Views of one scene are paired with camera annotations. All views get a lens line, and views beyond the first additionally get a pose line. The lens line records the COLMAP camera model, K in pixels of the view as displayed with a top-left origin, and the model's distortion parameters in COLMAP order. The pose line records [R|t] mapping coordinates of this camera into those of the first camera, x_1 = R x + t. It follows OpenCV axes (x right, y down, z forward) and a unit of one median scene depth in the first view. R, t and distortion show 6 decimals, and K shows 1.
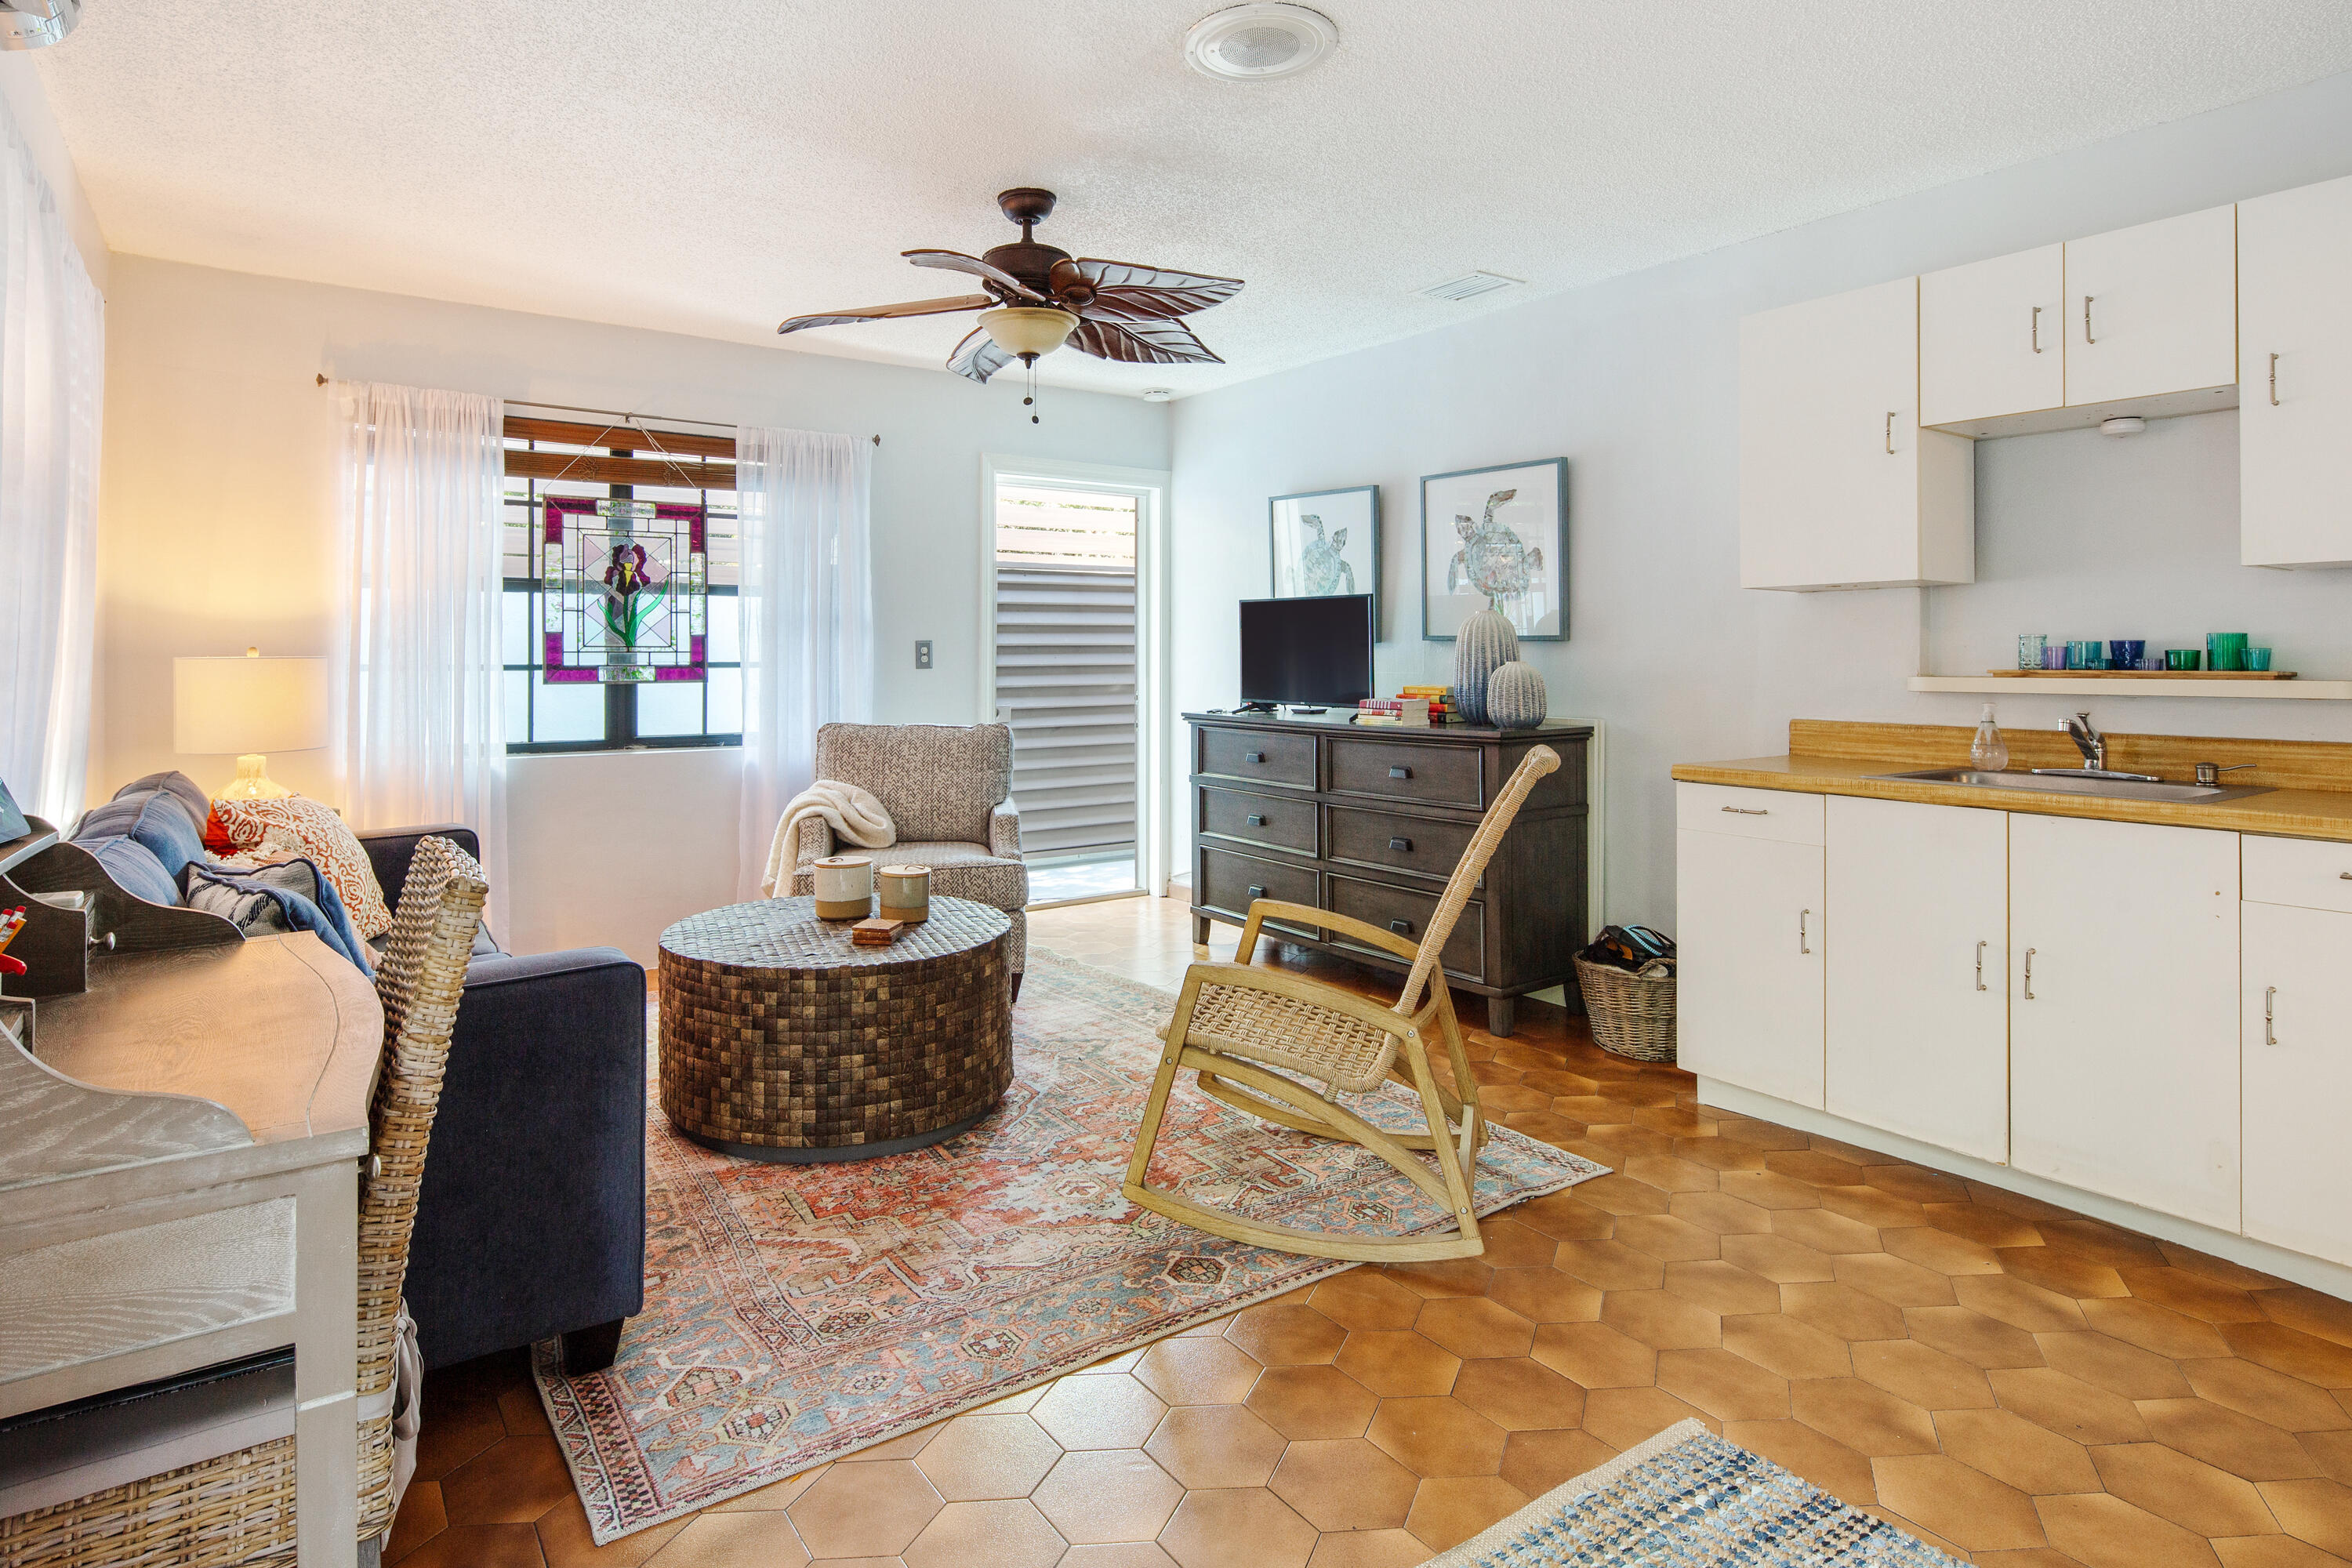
lens RADIAL K [[1256.9, 0, 1080.9], [0, 1256.9, 646.4], [0, 0, 1]] dist [0.018199, -0.010659]
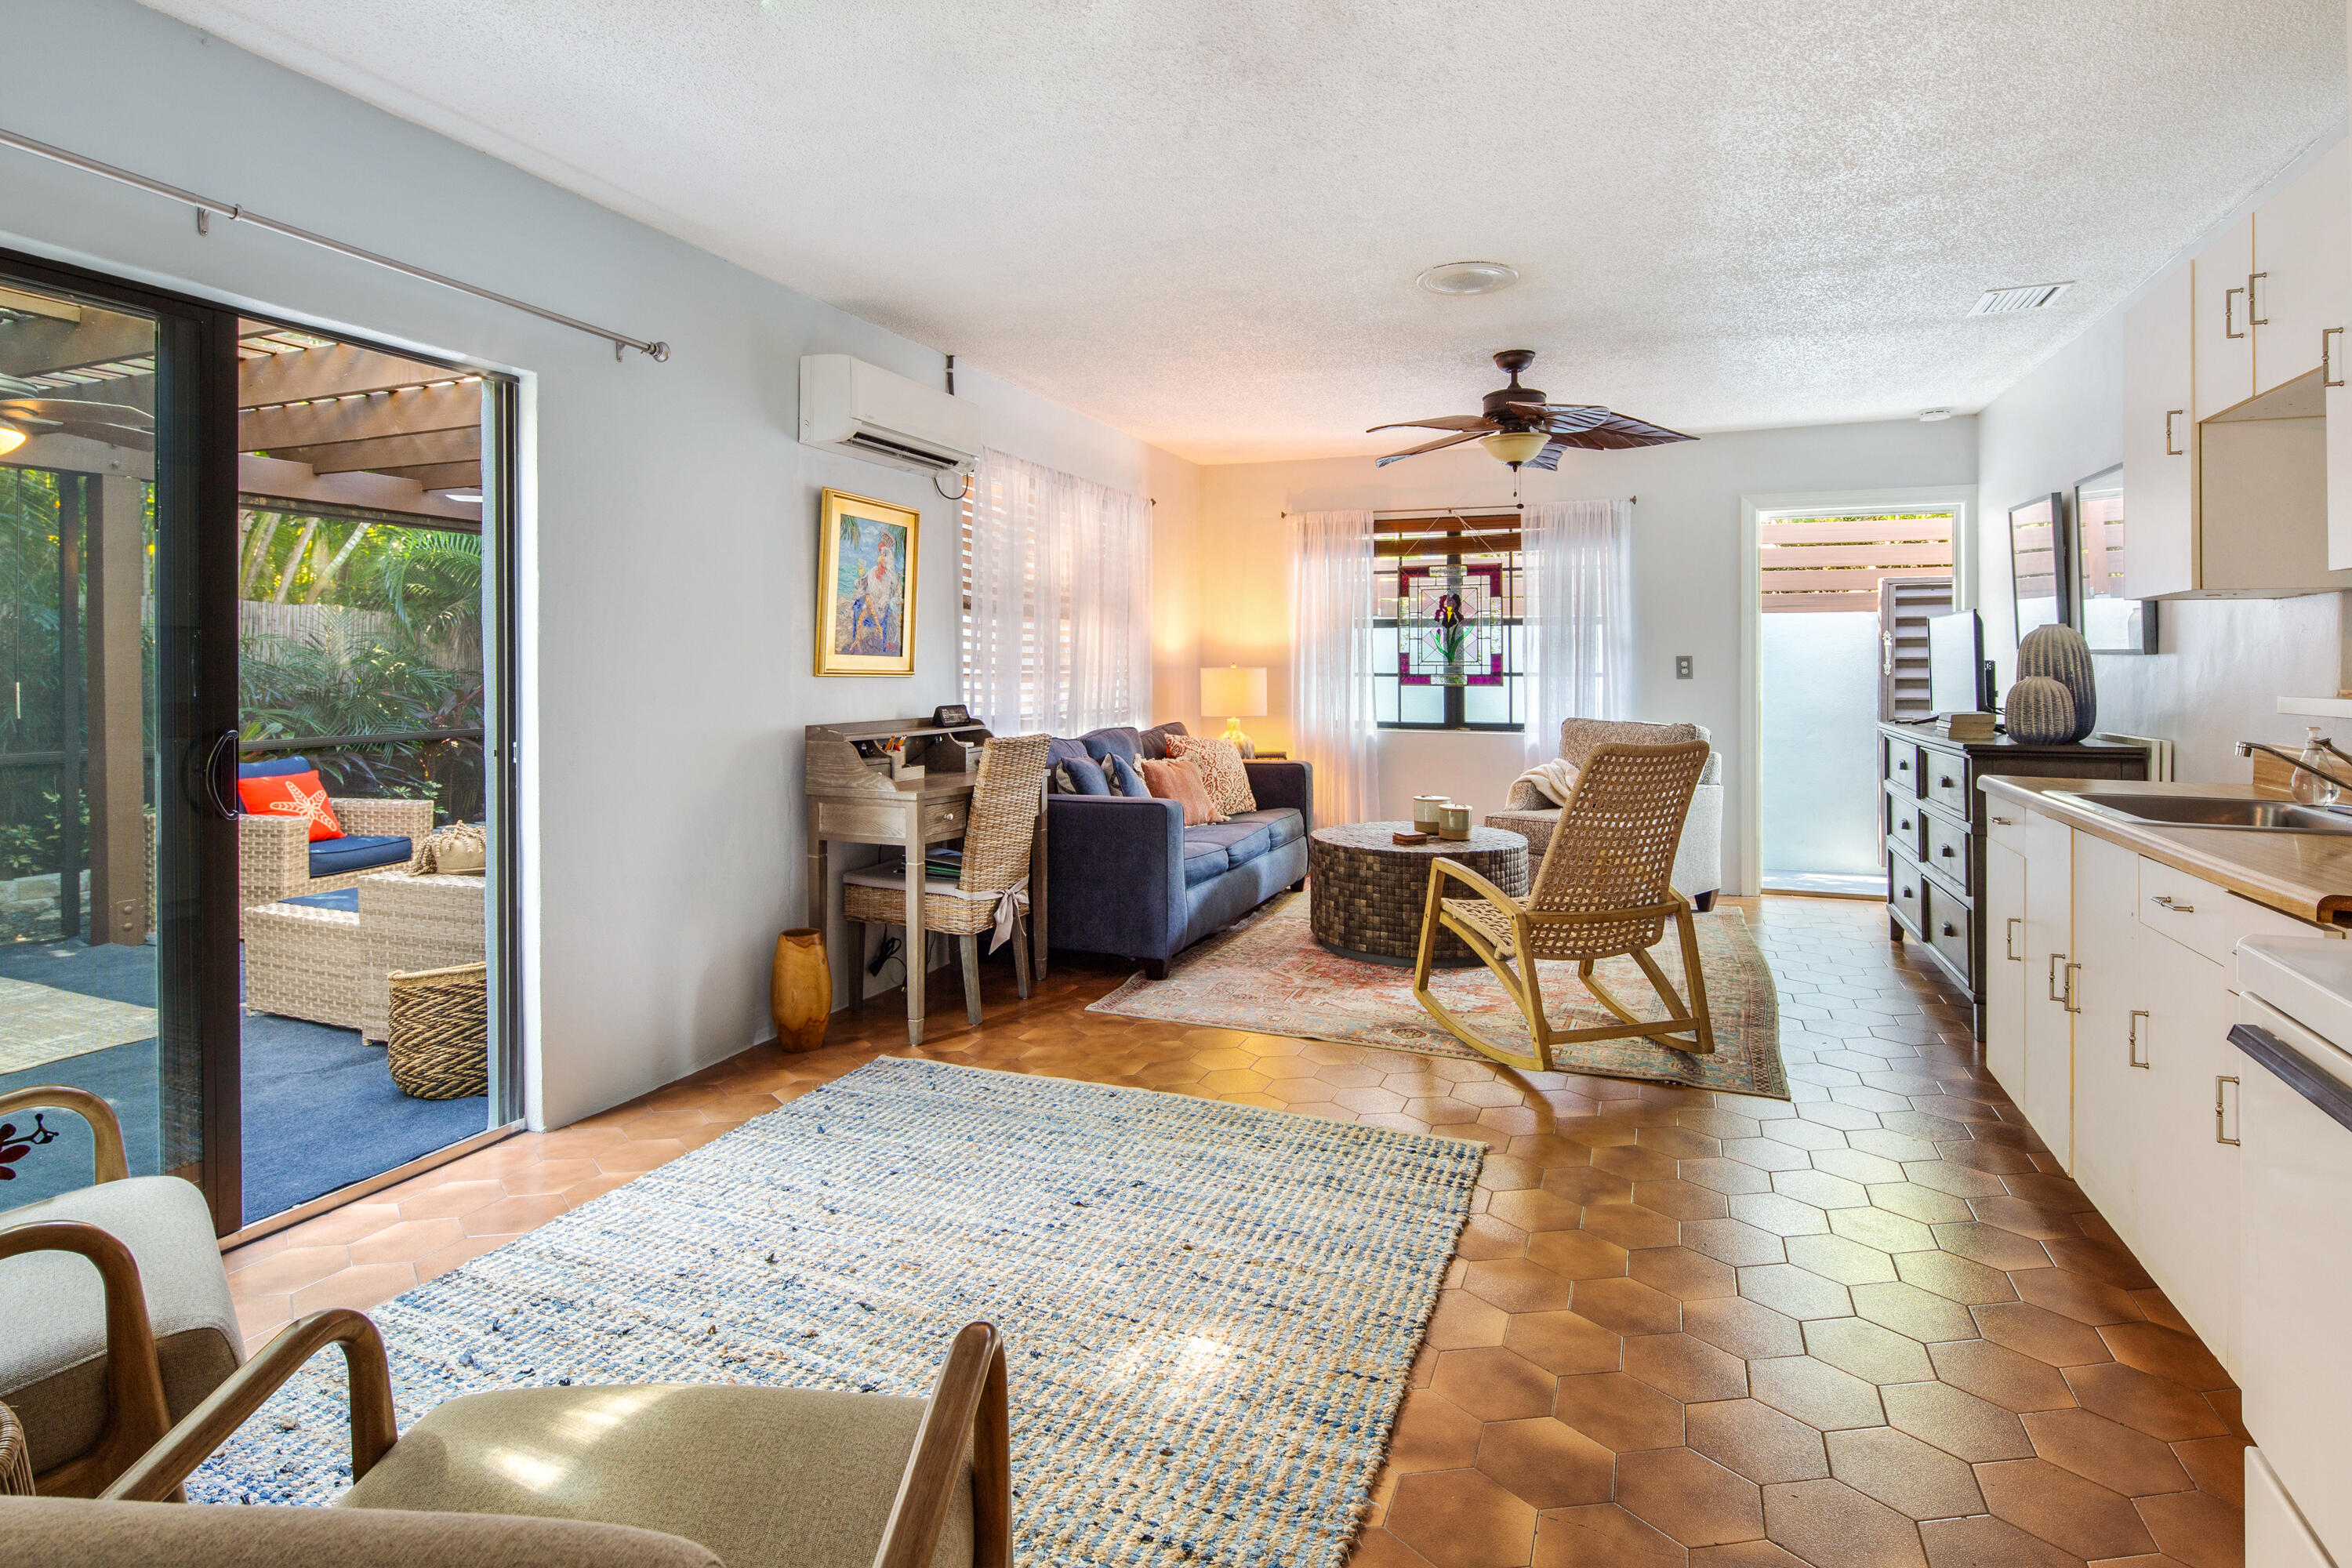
lens RADIAL K [[1145.5, 0, 1189.1], [0, 1145.5, 689.5], [0, 0, 1]] dist [0.005674, -0.005550]
pose [[0.591263, 0.017245, -0.806294, 0.617158], [0.004409, 0.999687, 0.024614, -0.002011], [0.806467, -0.018109, 0.591002, -0.074475]]
